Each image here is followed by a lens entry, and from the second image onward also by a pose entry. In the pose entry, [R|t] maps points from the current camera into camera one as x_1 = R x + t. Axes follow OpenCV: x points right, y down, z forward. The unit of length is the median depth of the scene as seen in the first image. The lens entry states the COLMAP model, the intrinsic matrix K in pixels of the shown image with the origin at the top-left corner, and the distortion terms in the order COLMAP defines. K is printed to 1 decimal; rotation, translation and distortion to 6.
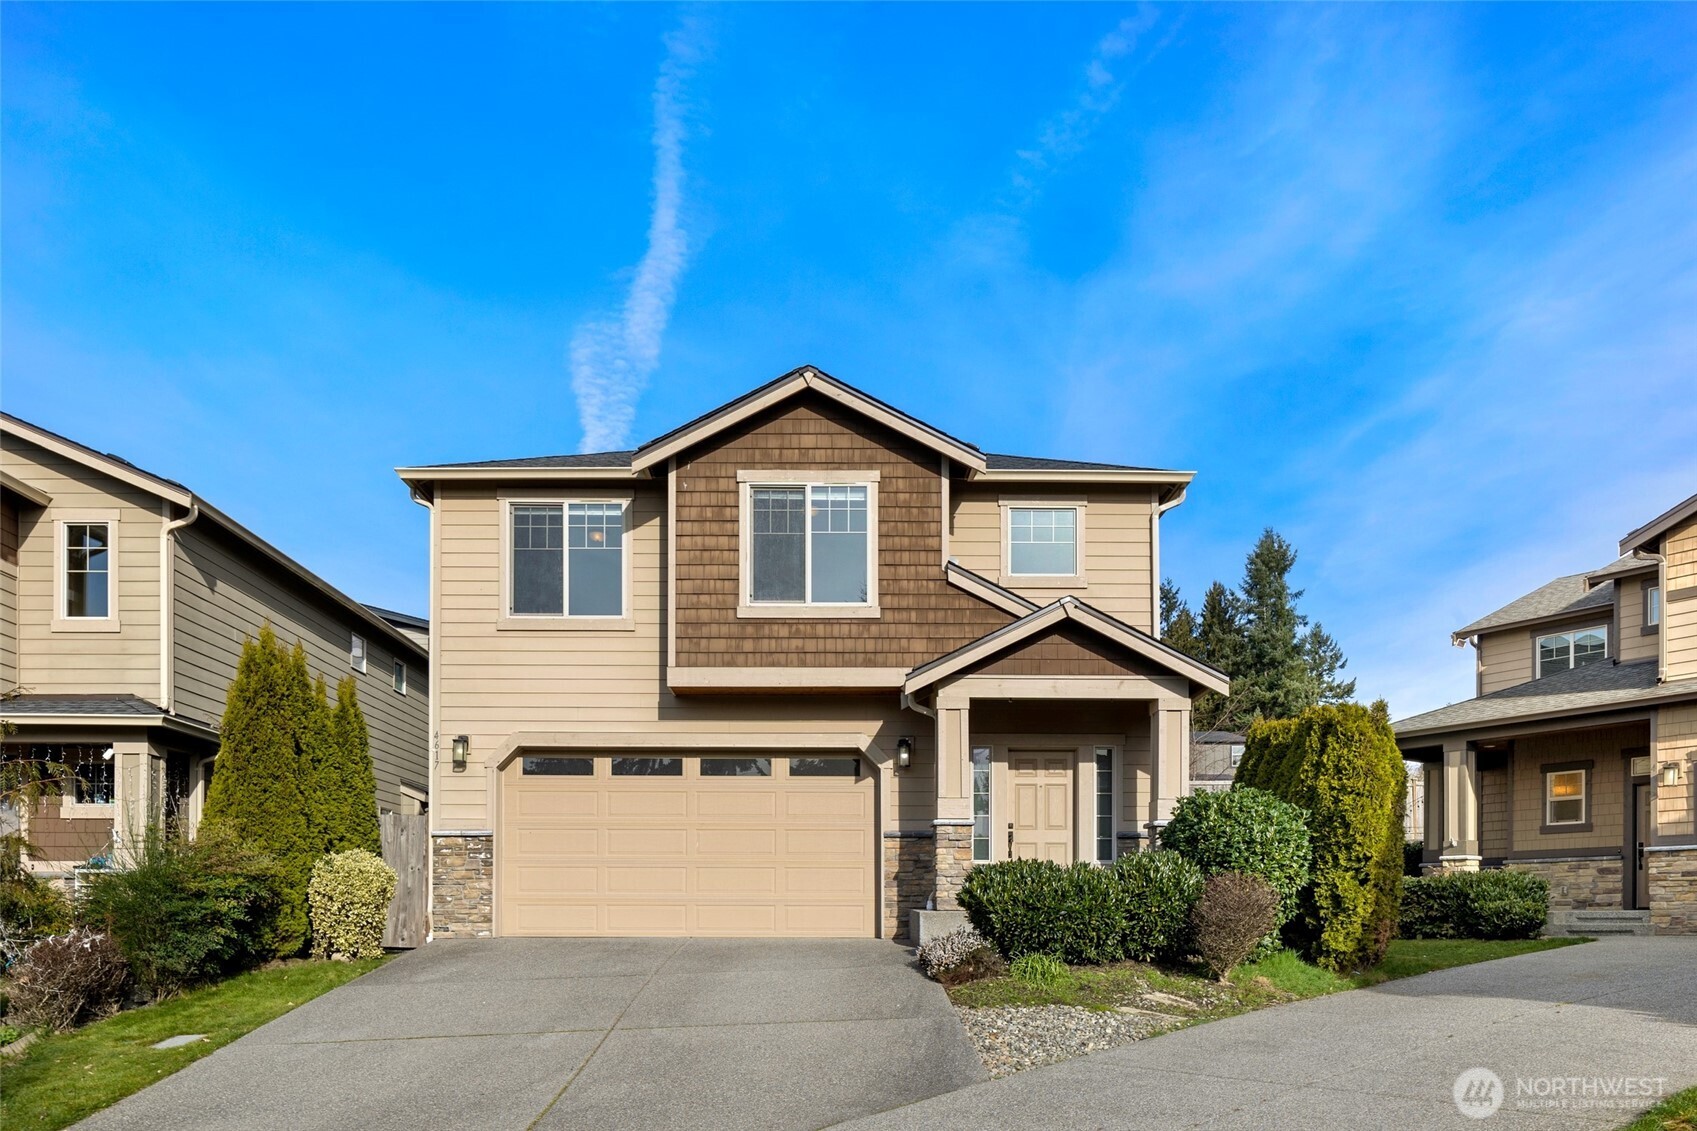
lens RADIAL K [[1172.0, 0, 857.4], [0, 1172.0, 559.1], [0, 0, 1]] dist [-0.001881, -0.000263]
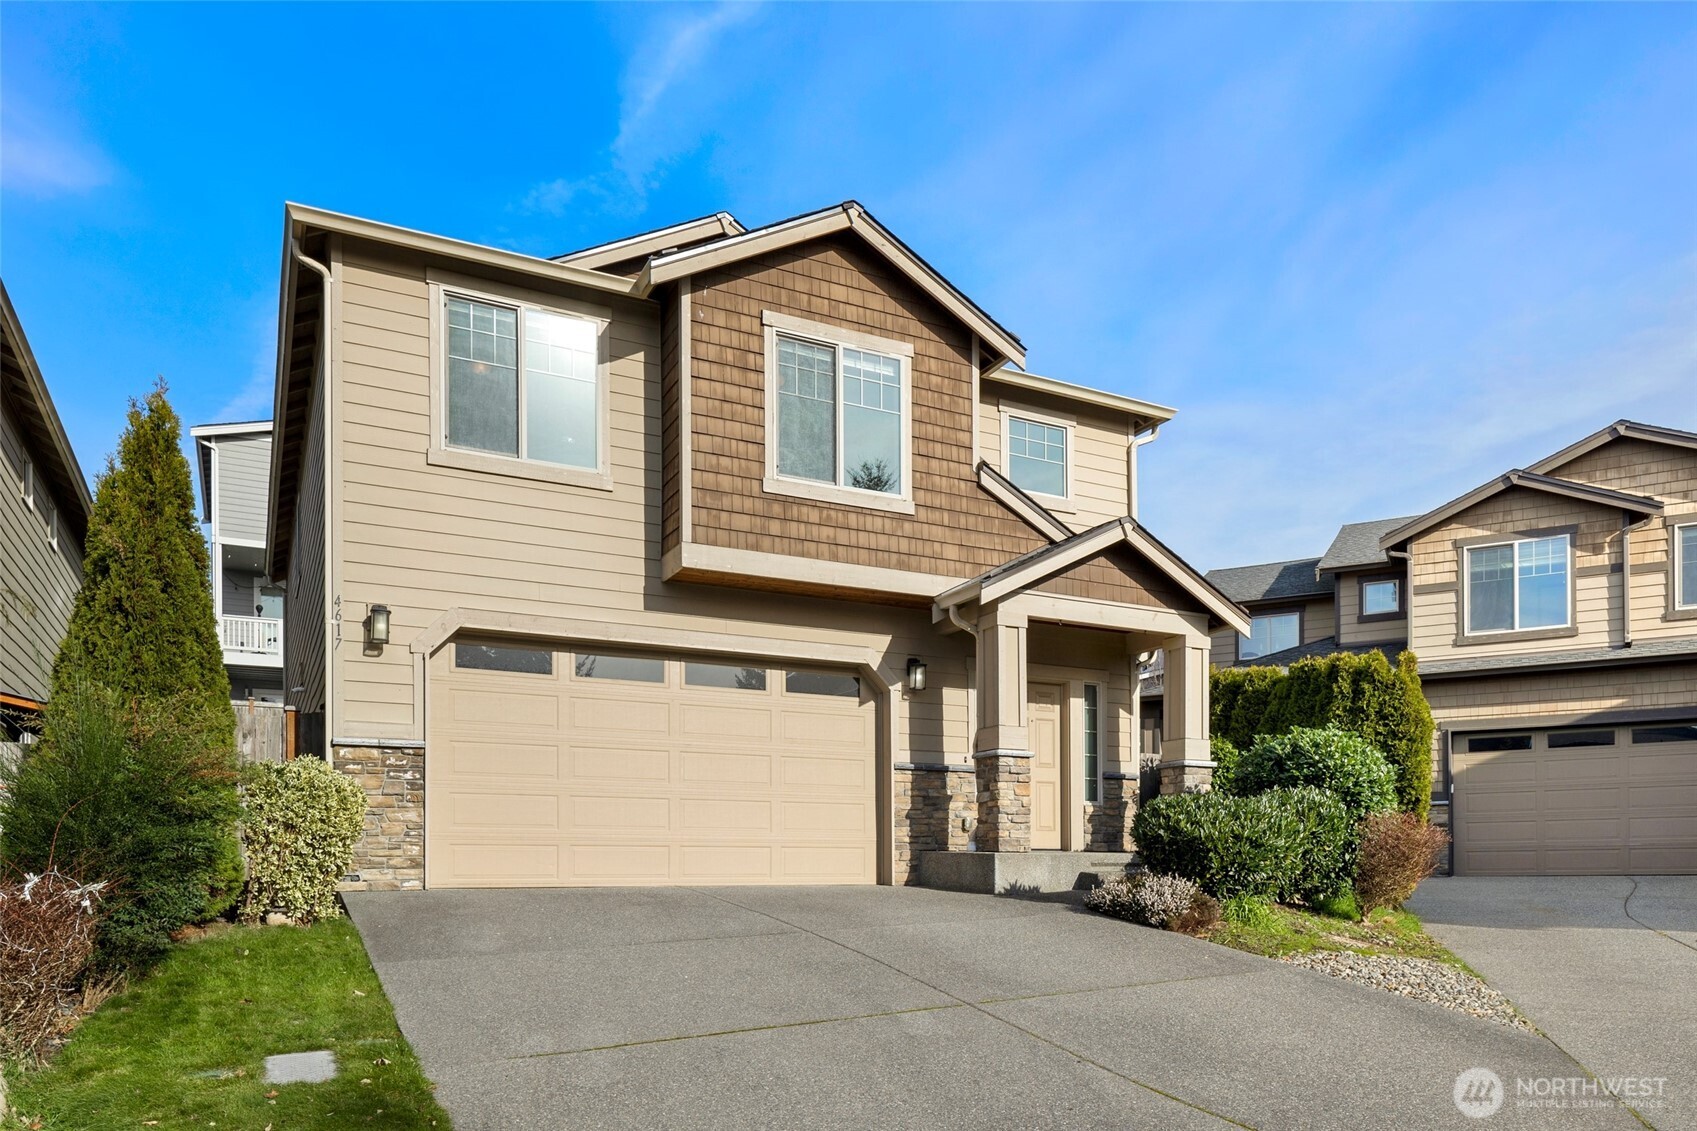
lens RADIAL K [[1172.0, 0, 841.6], [0, 1172.0, 578.1], [0, 0, 1]] dist [-0.001881, -0.000263]
pose [[0.891675, 0.105643, 0.440176, -0.397768], [-0.127300, 0.991665, 0.019874, 0.085354], [-0.434407, -0.073756, 0.897692, 0.253434]]
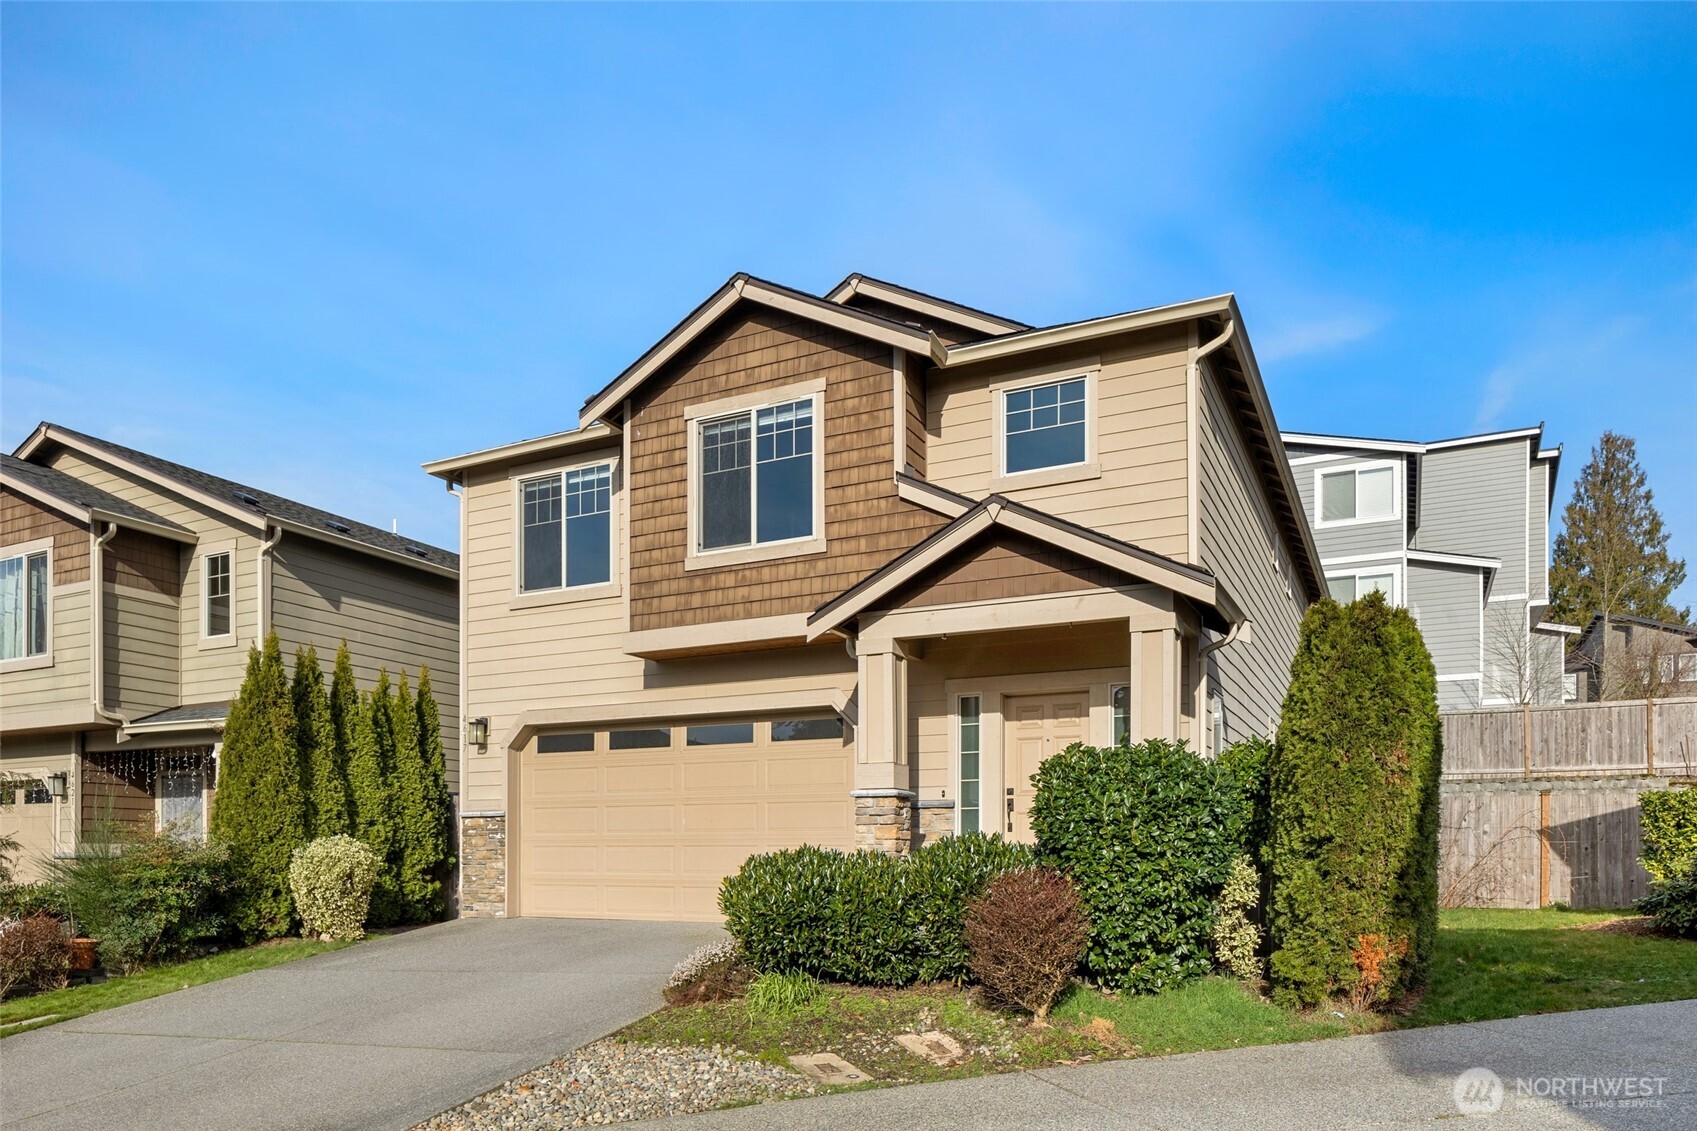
lens RADIAL K [[1172.0, 0, 854.1], [0, 1172.0, 559.6], [0, 0, 1]] dist [-0.001881, -0.000263]
pose [[0.875540, -0.118586, -0.468366, 0.429379], [0.140397, 0.990025, 0.011784, 0.048628], [0.462296, -0.076075, 0.883456, 0.265304]]
